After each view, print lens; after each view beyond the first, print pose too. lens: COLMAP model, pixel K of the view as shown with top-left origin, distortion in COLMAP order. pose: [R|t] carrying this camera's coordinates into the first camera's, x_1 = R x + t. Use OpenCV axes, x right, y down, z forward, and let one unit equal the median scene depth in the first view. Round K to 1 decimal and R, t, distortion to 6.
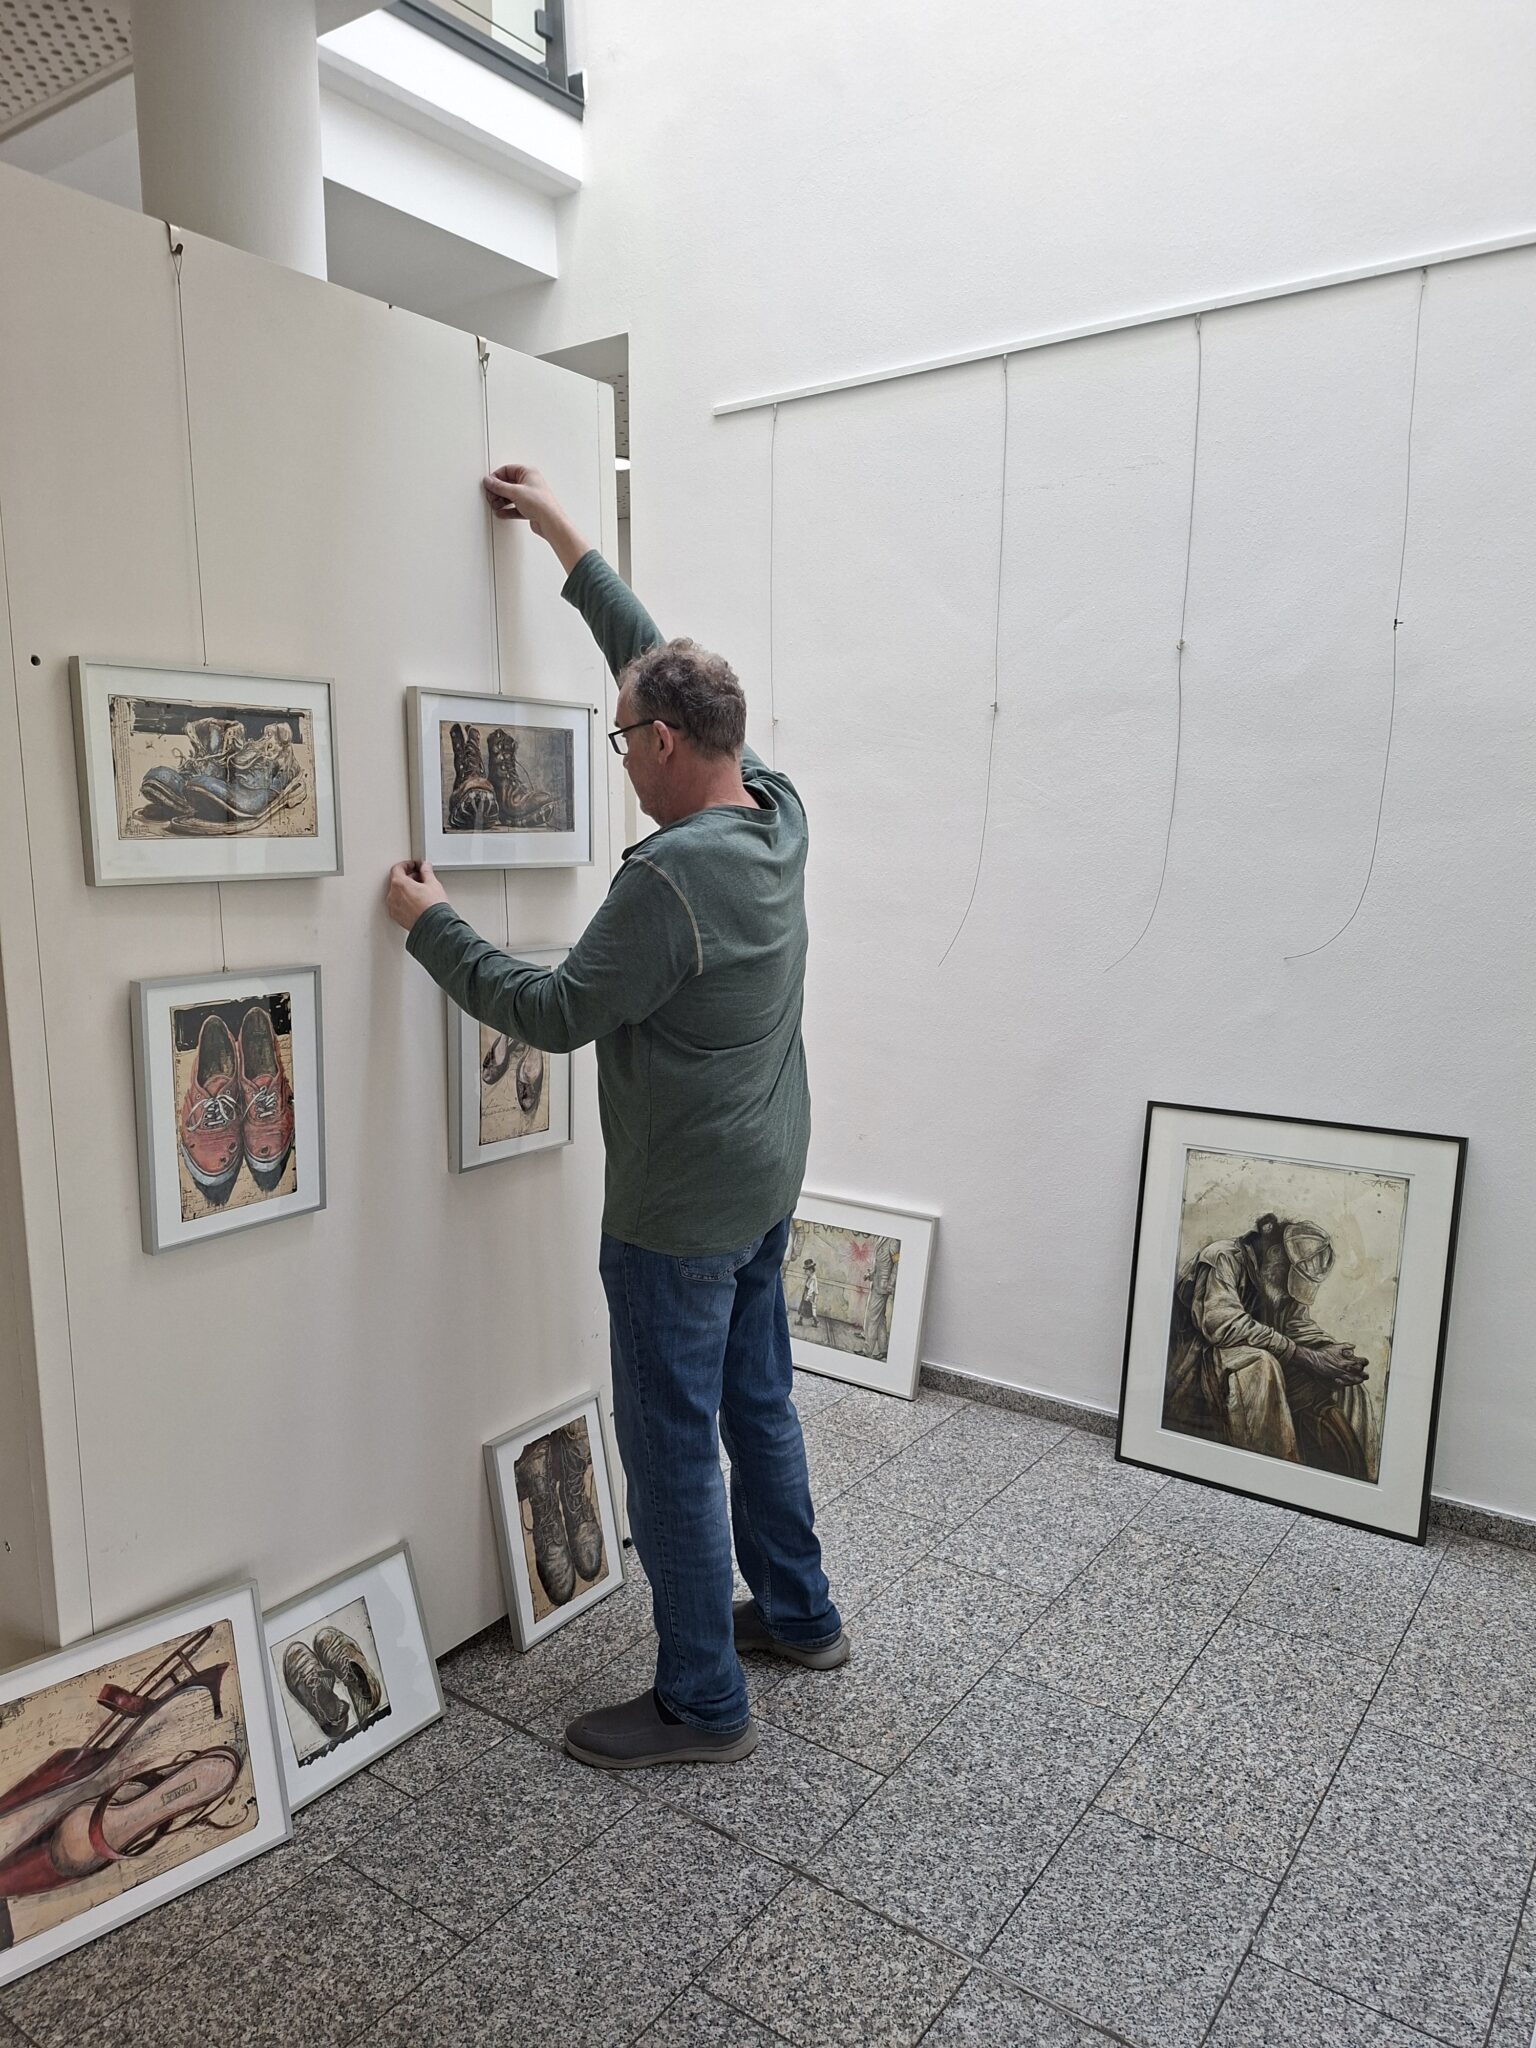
lens RADIAL K [[1460.9, 0, 728.4], [0, 1460.9, 1027.3], [0, 0, 1]] dist [0.034614, -0.025319]
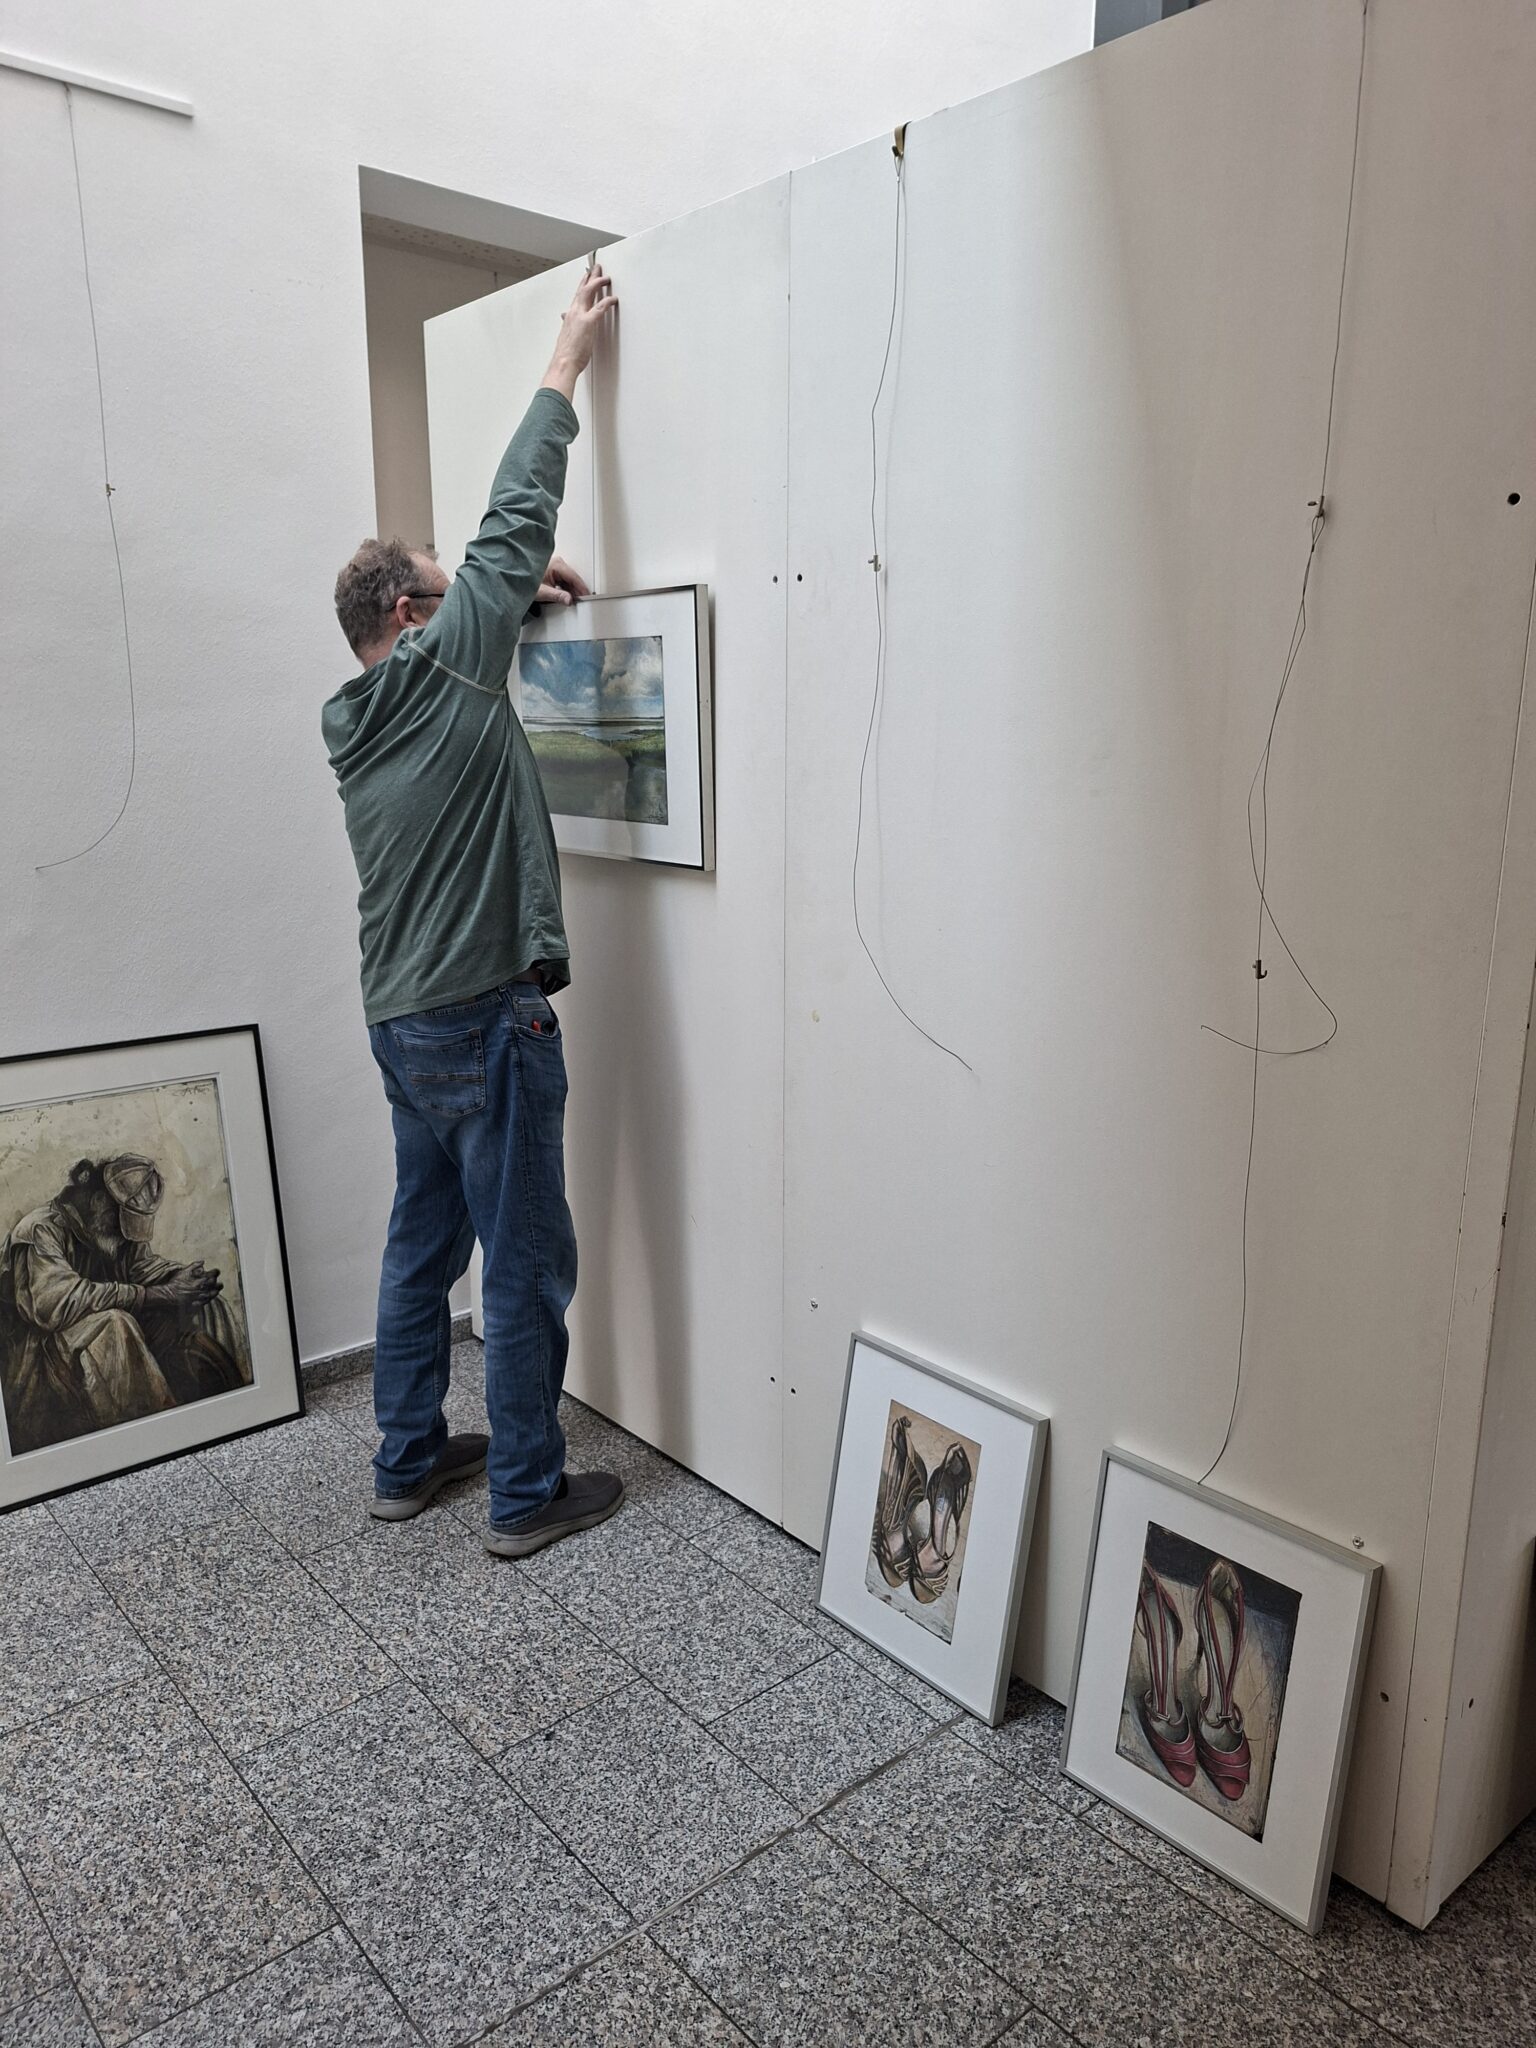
lens RADIAL K [[1460.9, 0, 759.1], [0, 1460.9, 1020.6], [0, 0, 1]] dist [0.034614, -0.025319]
pose [[0.214416, -0.204048, 0.955191, -0.378653], [0.138293, 0.974426, 0.177113, -0.055601], [-0.966903, 0.094121, 0.237150, 0.410253]]
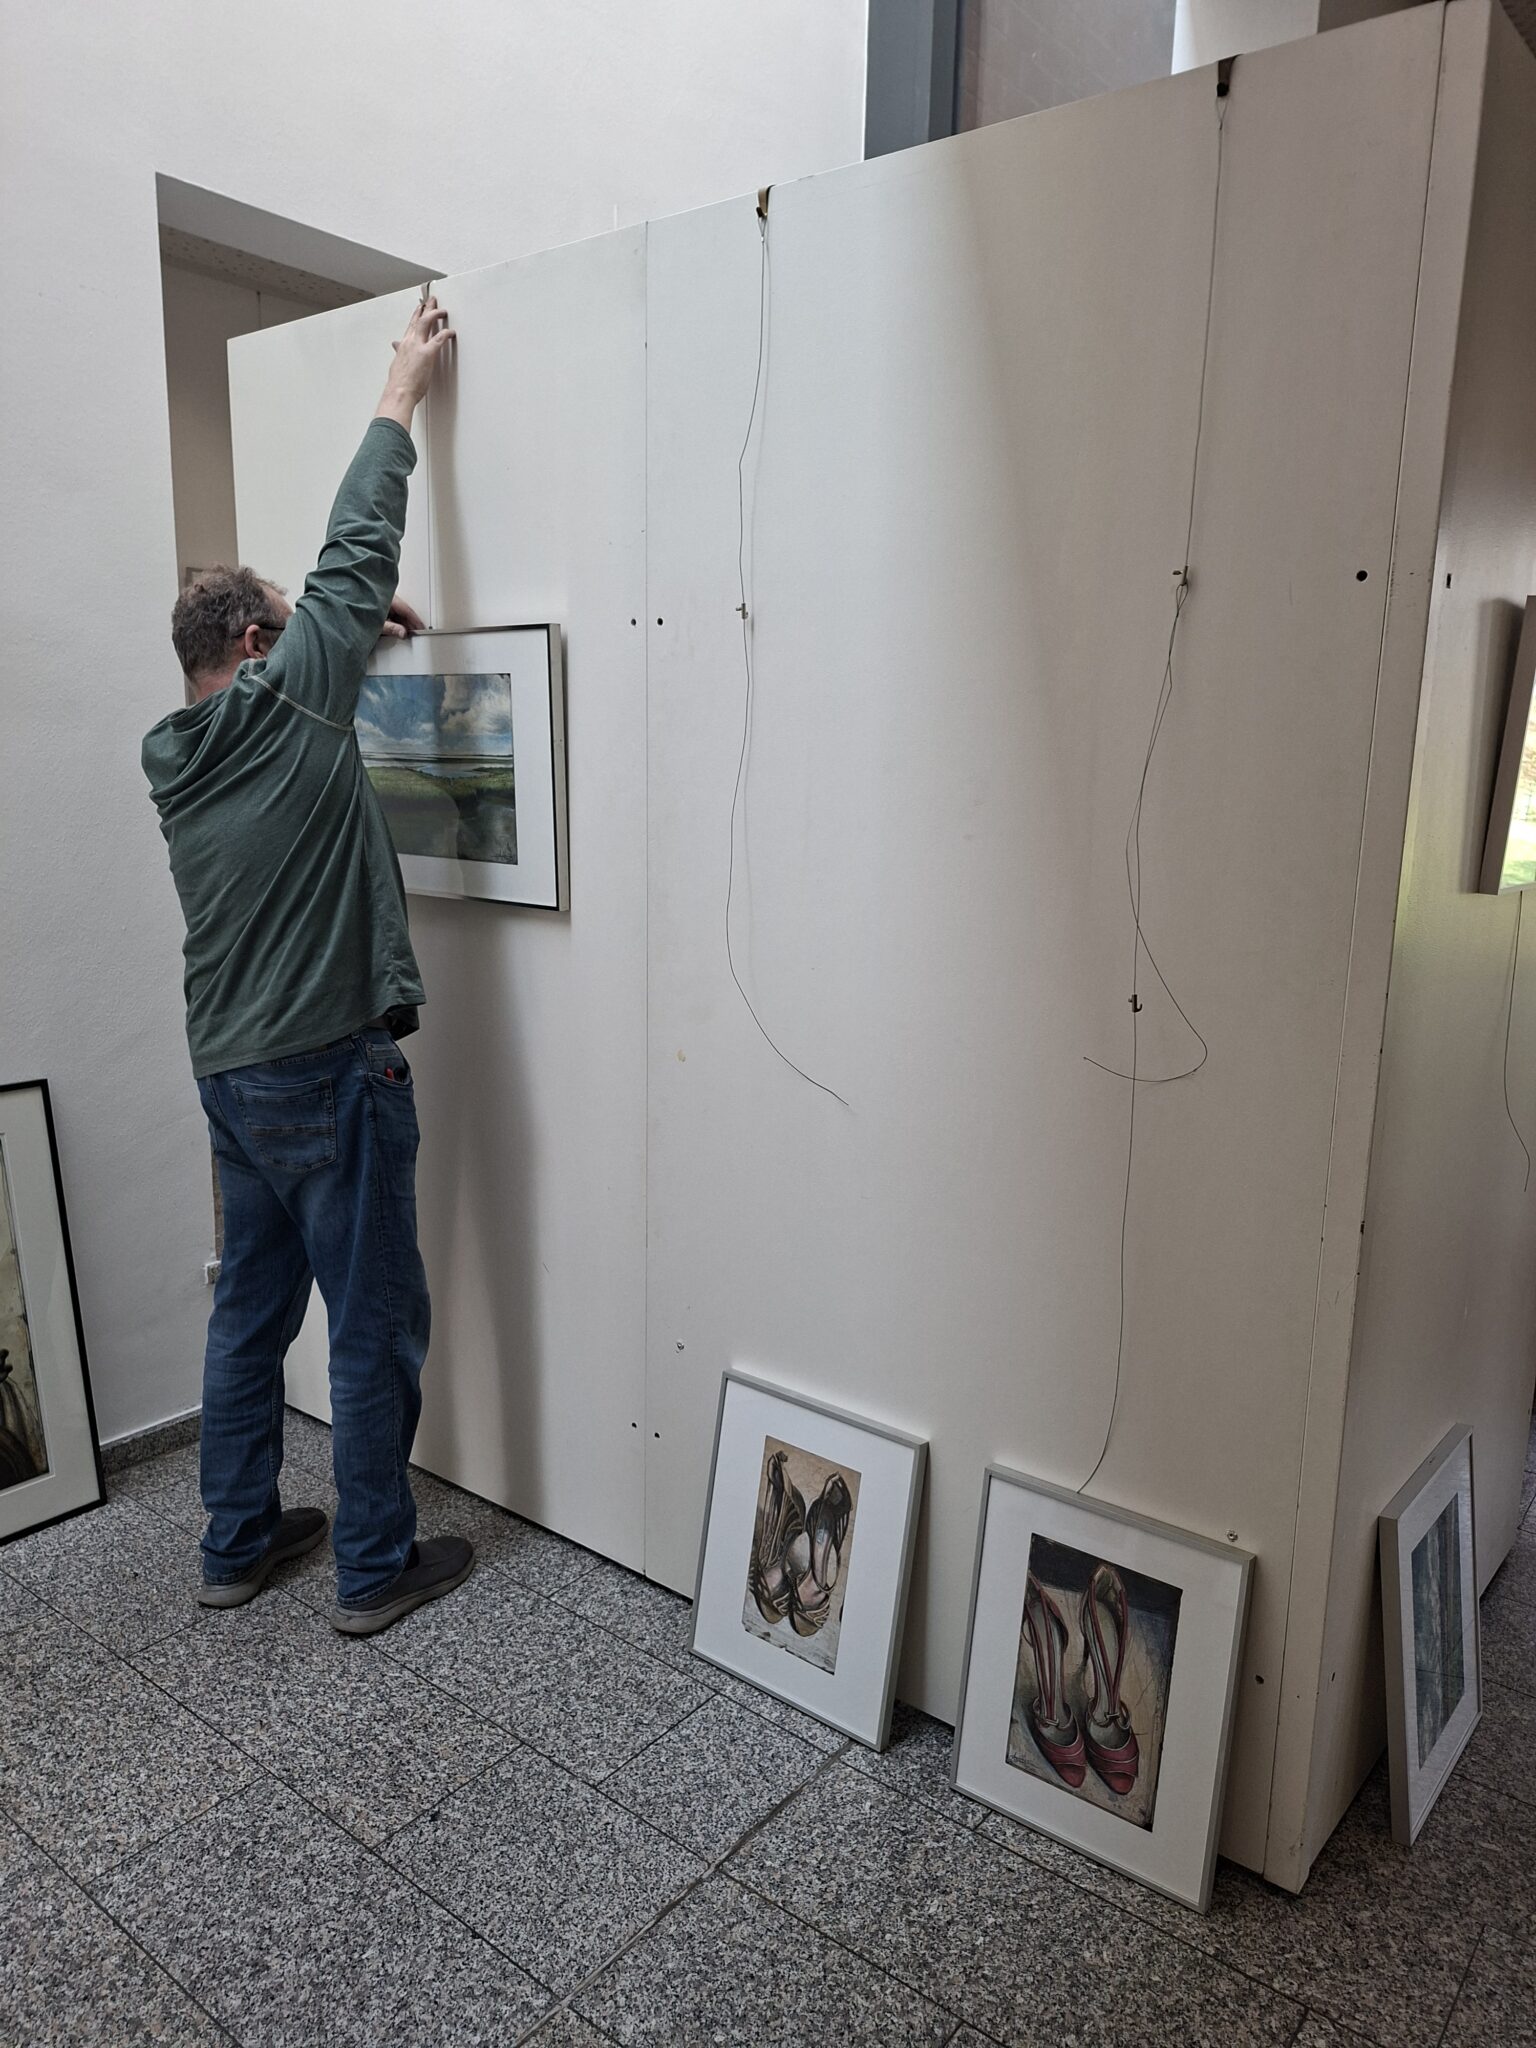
lens RADIAL K [[1460.9, 0, 775.3], [0, 1460.9, 1025.1], [0, 0, 1]] dist [0.034614, -0.025319]
pose [[0.020248, -0.184526, 0.982619, -0.389785], [0.125150, 0.975558, 0.180621, -0.066527], [-0.991931, 0.119317, 0.042847, 0.479651]]
